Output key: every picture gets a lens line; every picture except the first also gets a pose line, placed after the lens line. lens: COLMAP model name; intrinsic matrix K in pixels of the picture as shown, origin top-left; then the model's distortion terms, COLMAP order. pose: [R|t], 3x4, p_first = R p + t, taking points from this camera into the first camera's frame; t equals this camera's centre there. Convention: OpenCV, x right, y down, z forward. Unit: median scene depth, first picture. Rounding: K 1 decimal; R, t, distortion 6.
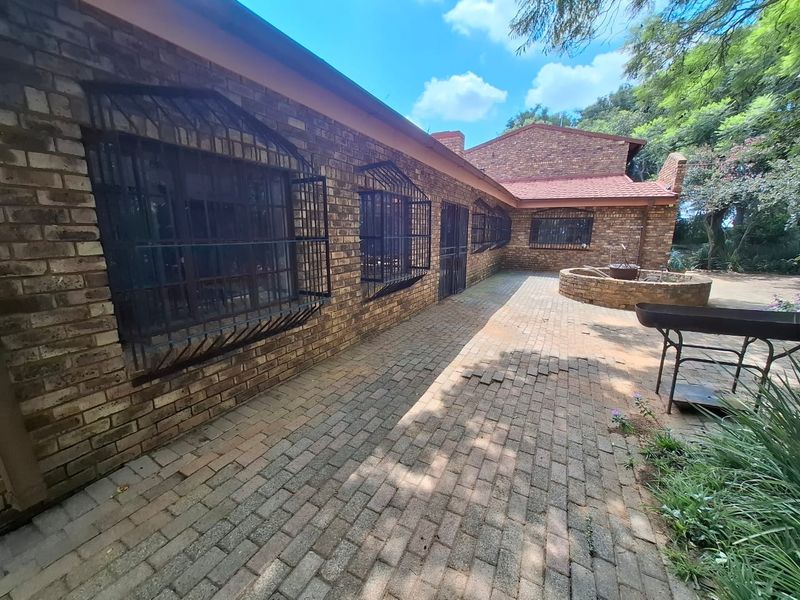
lens RADIAL K [[312.6, 0, 400.0], [0, 312.6, 300.0], [0, 0, 1]] dist [0.000636, 0.000257]
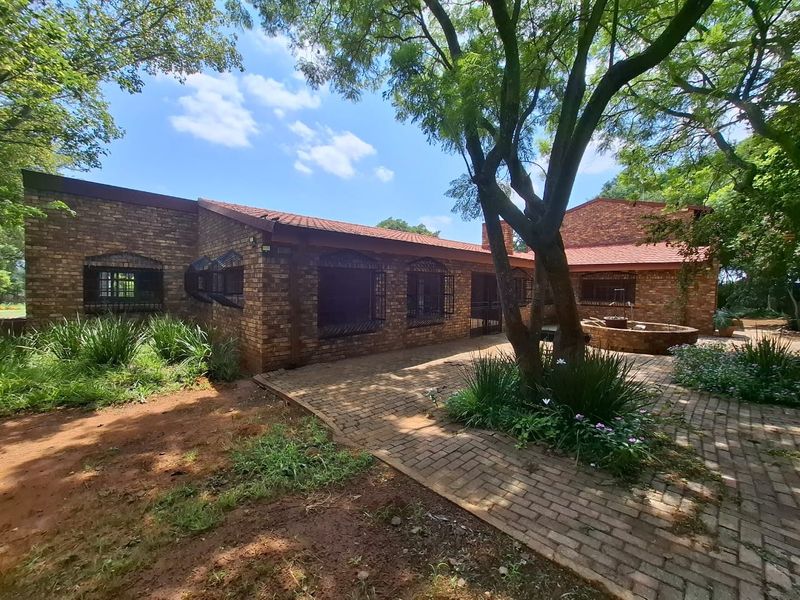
lens RADIAL K [[340.4, 0, 400.0], [0, 340.4, 300.0], [0, 0, 1]] dist [0.000237, 0.000067]
pose [[0.938580, 0.013459, -0.344799, 0.813673], [-0.074877, 0.983374, -0.165437, 0.273645], [0.336840, 0.181093, 0.923983, -1.447116]]
